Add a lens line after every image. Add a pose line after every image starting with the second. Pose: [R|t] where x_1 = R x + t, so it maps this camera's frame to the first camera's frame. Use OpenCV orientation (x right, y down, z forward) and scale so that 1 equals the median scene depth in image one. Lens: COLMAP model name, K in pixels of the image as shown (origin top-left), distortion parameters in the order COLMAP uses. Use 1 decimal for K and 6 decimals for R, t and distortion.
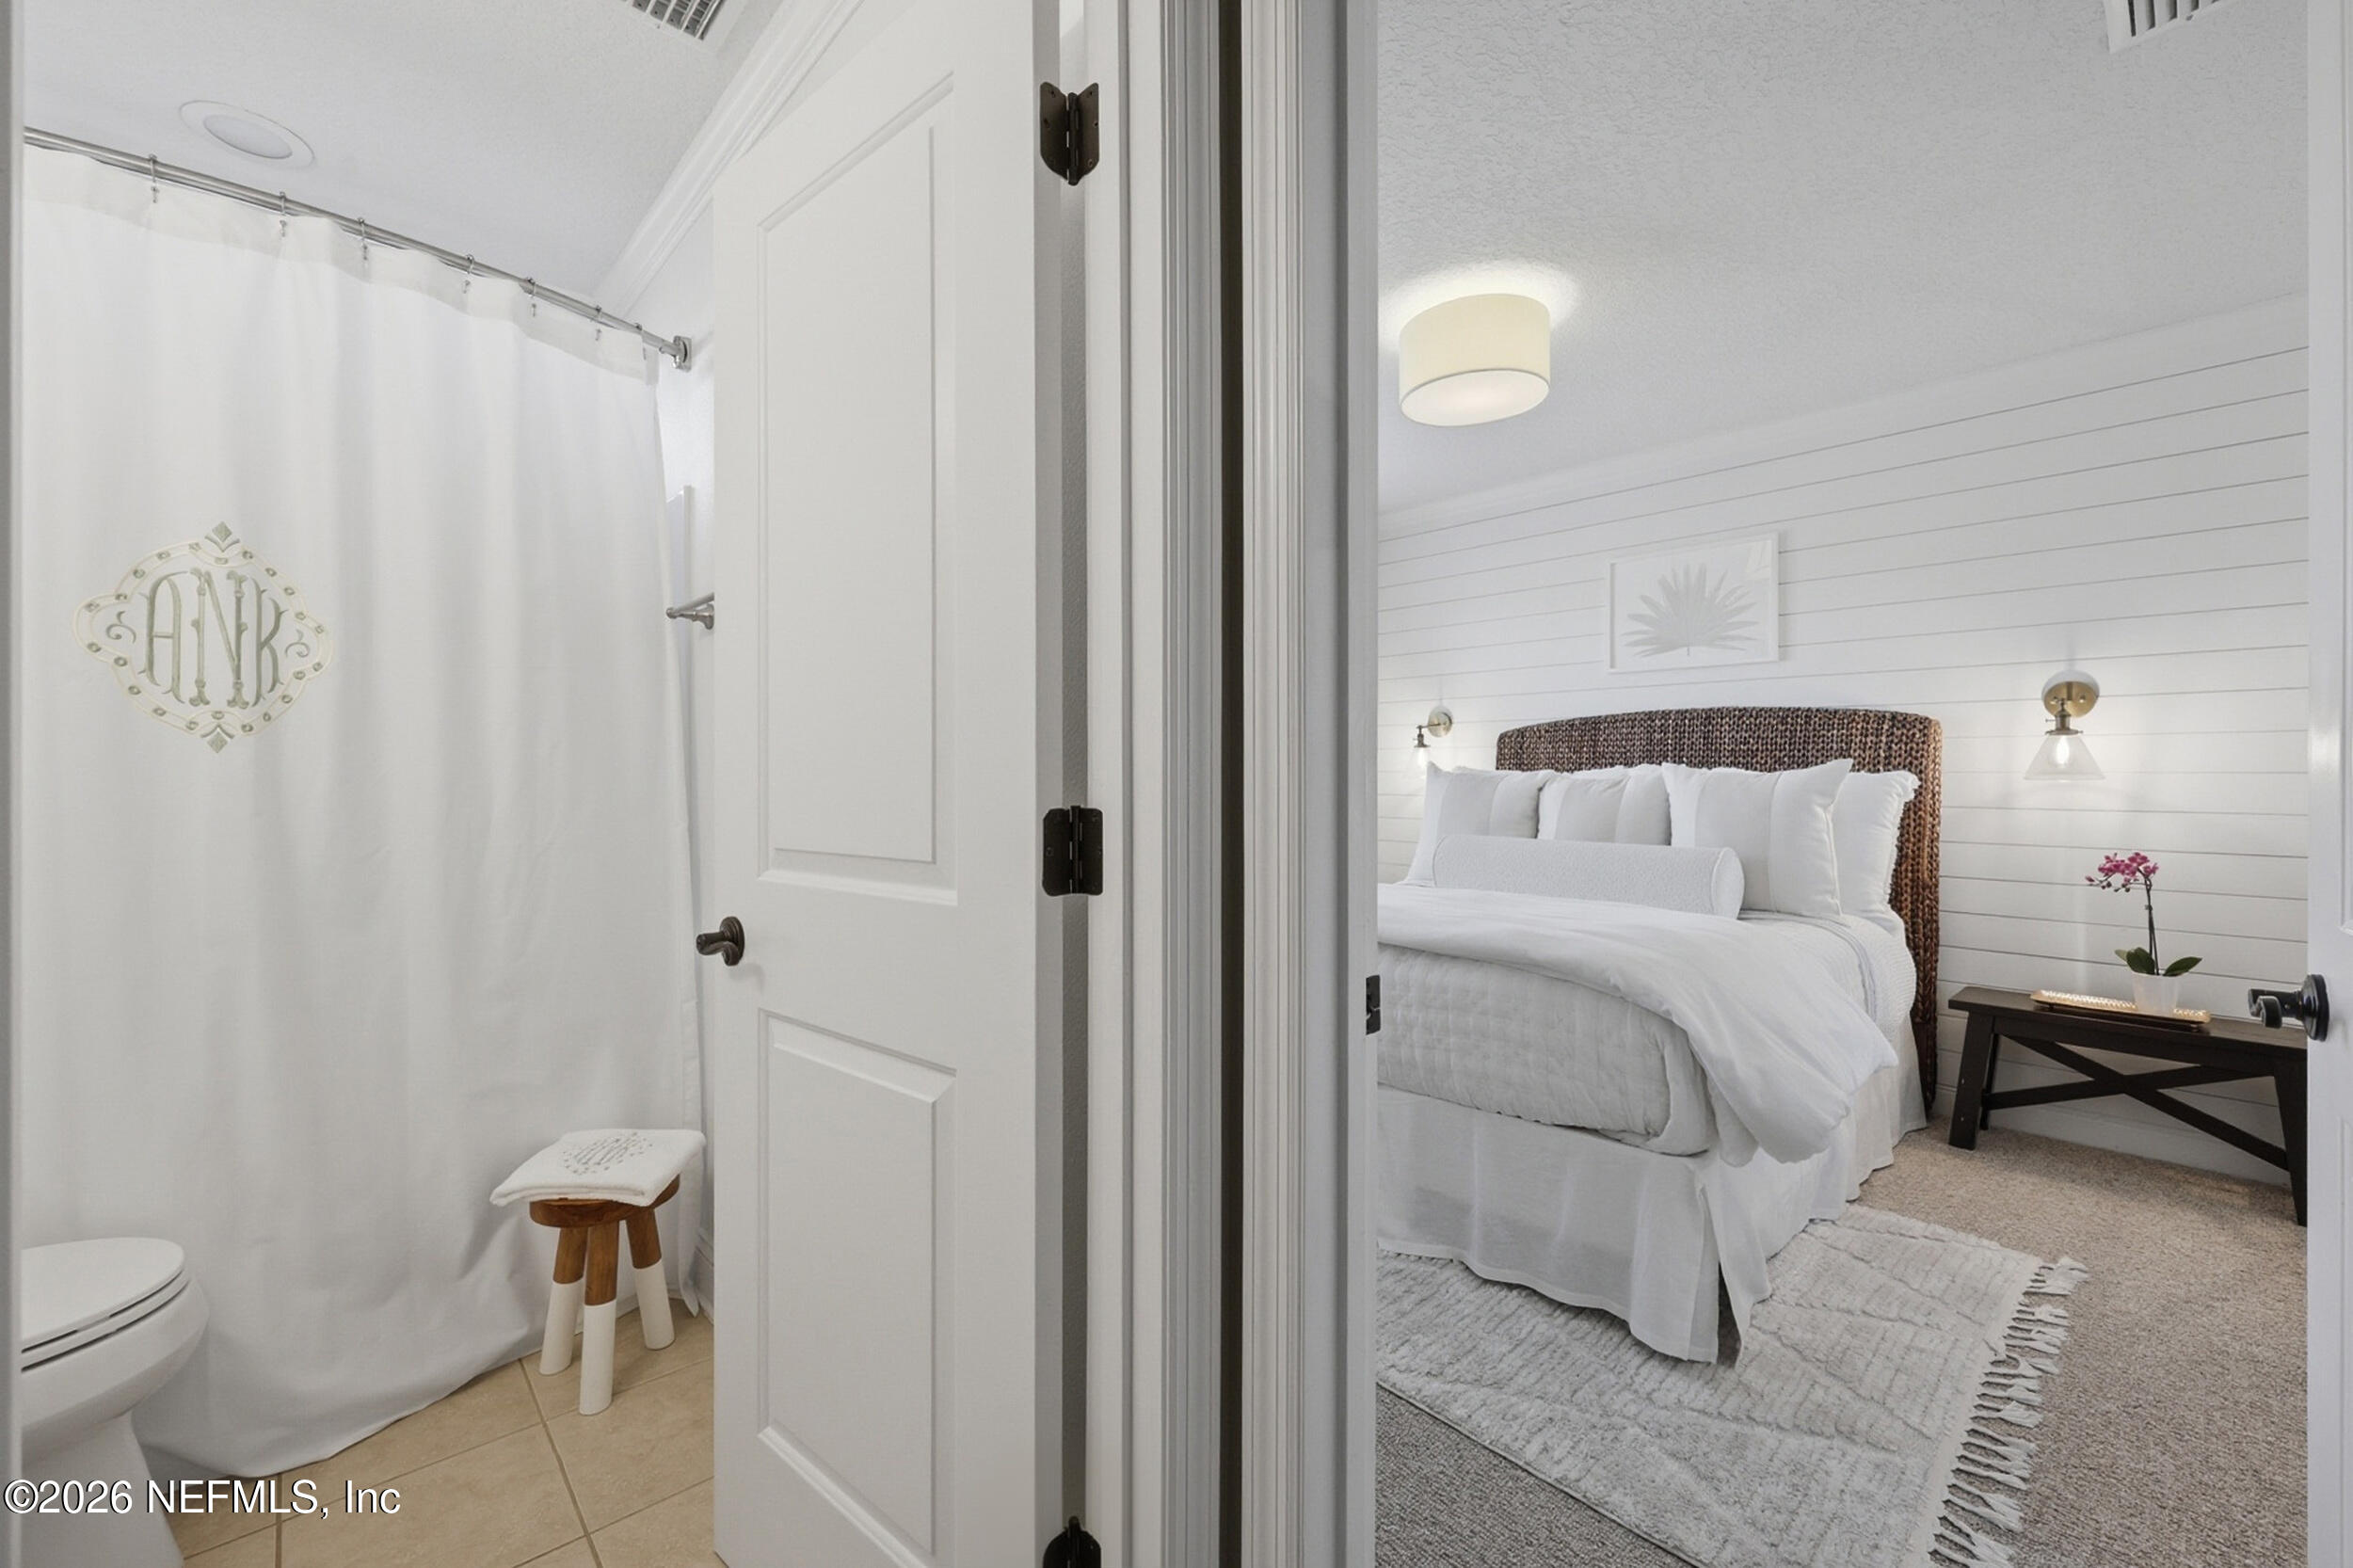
lens RADIAL K [[930.3, 0, 1172.7], [0, 930.3, 779.3], [0, 0, 1]] dist [0.000328, 0.000590]
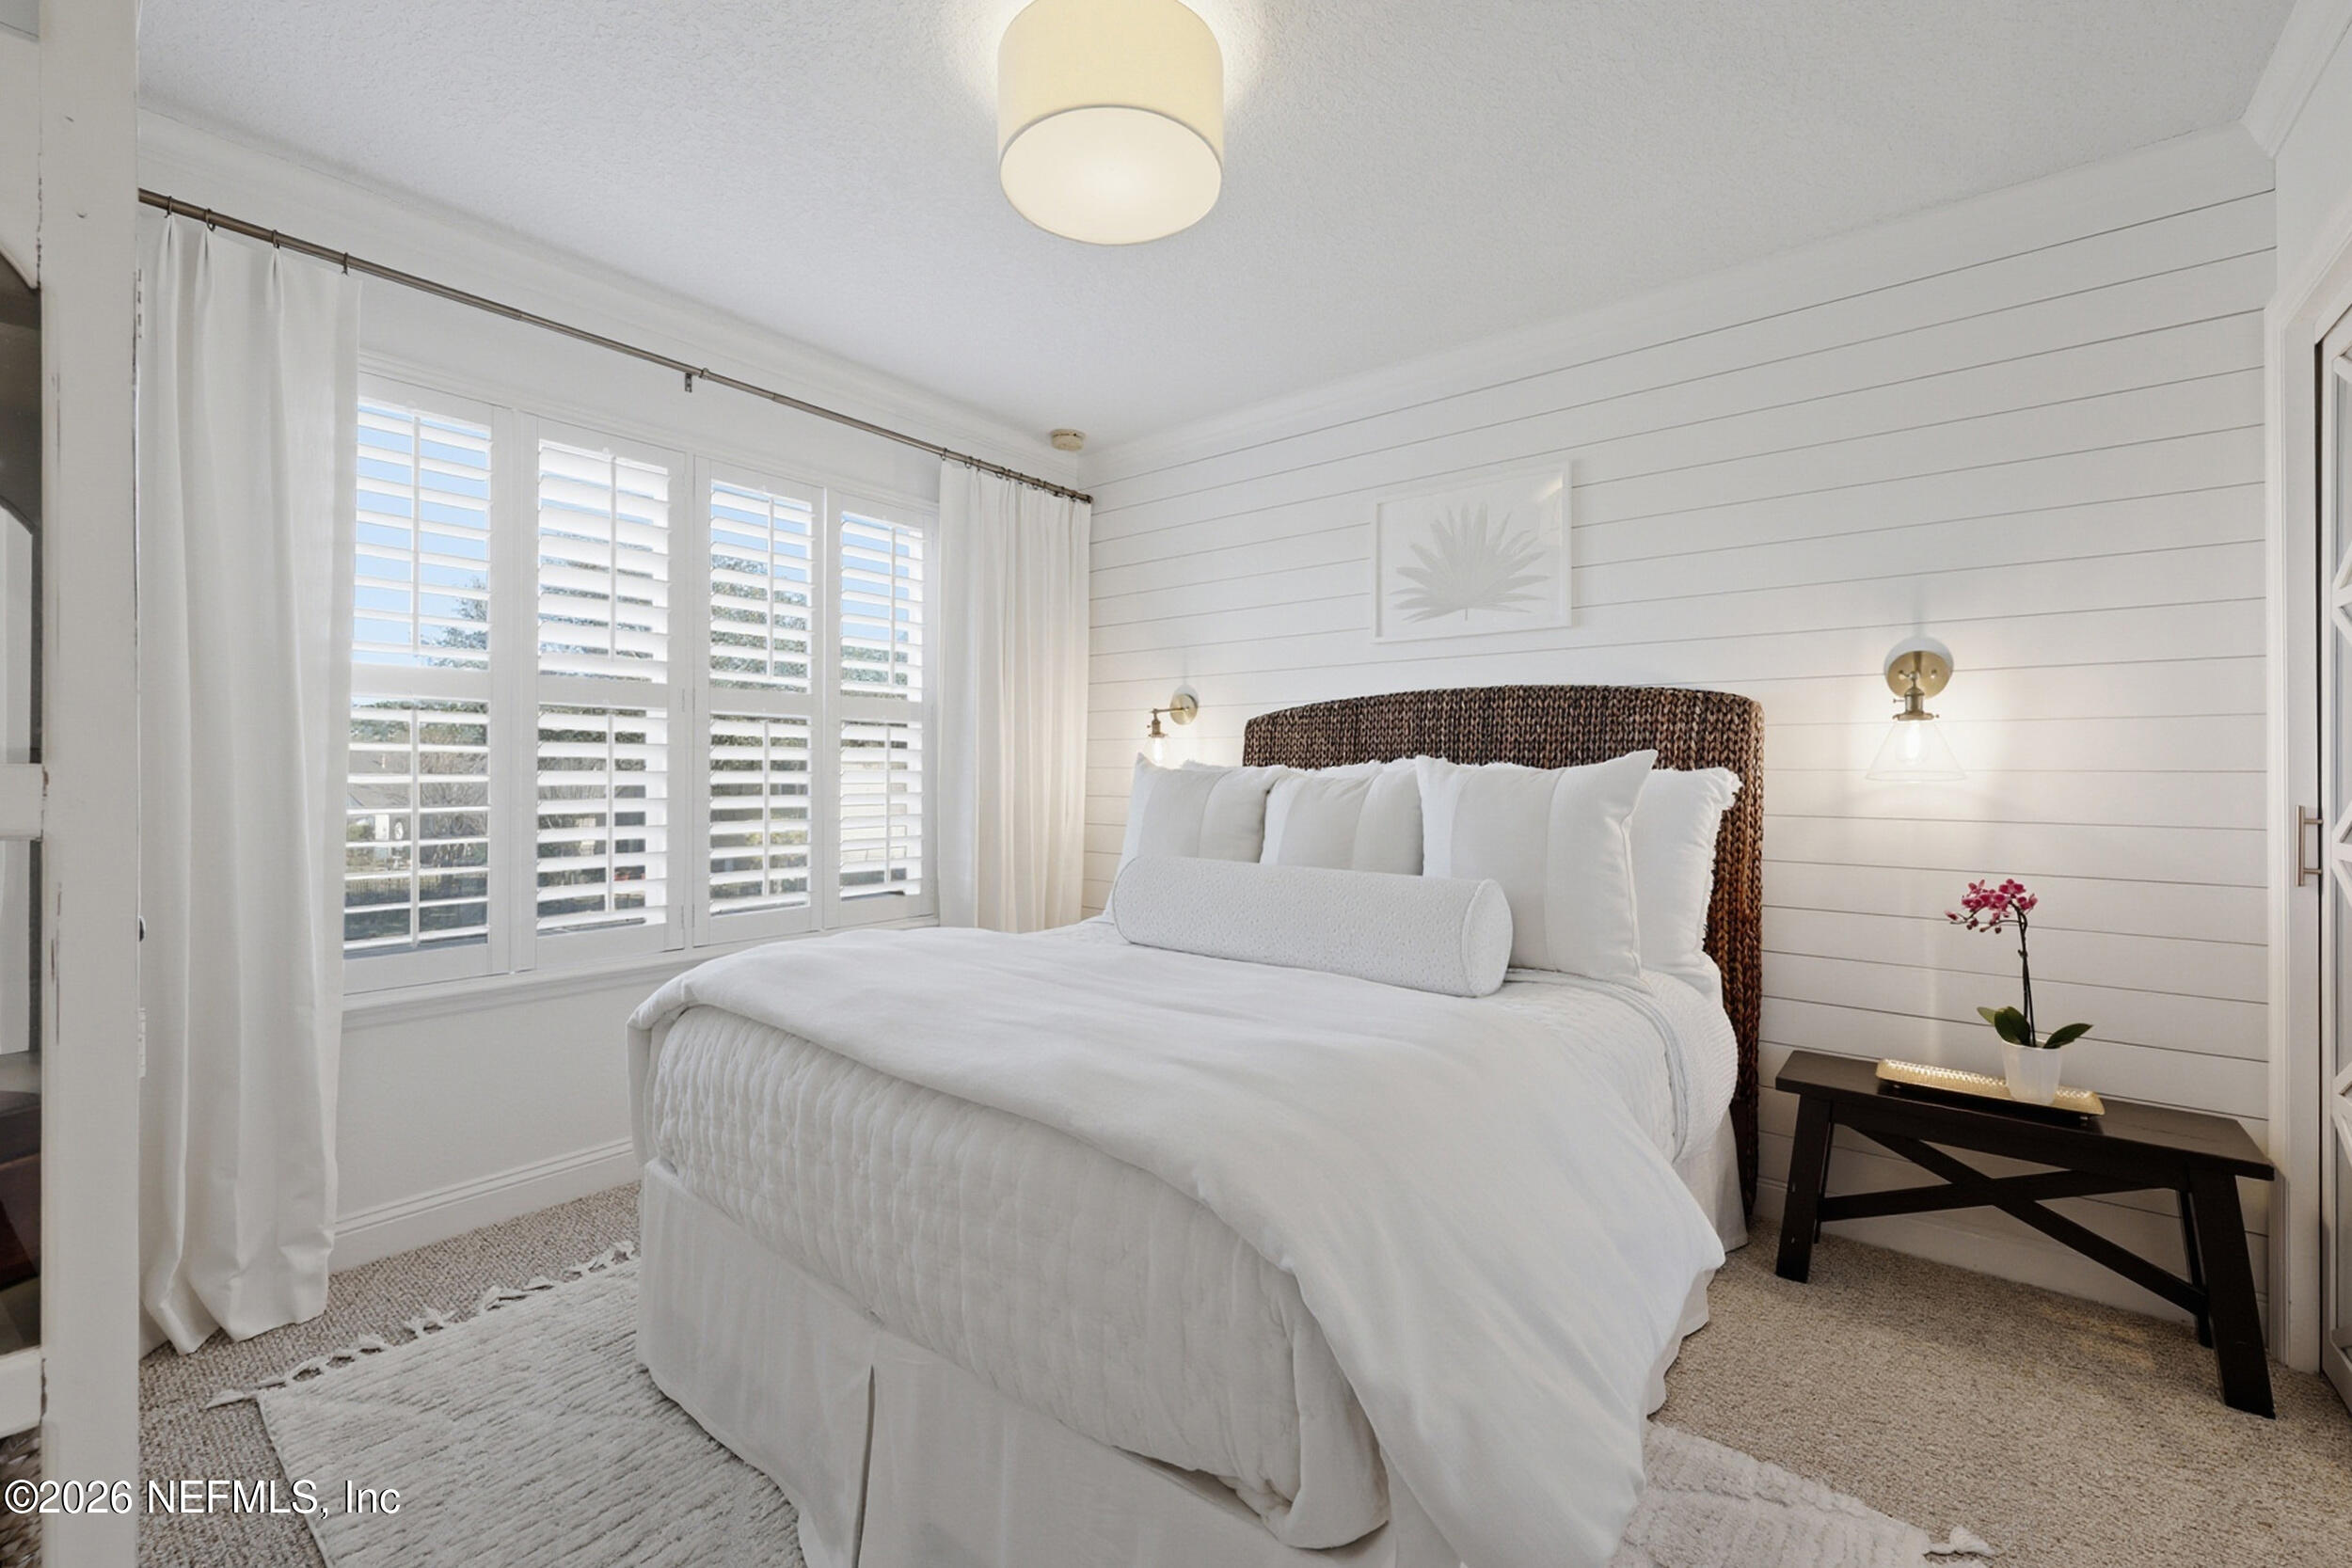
lens RADIAL K [[929.8, 0, 1171.1], [0, 929.8, 773.4], [0, 0, 1]] dist [0.000328, 0.000590]
pose [[0.989458, 0.003814, 0.144770, 0.594260], [-0.003003, 0.999979, -0.005820, 0.002359], [-0.144789, 0.005324, 0.989448, 0.799920]]
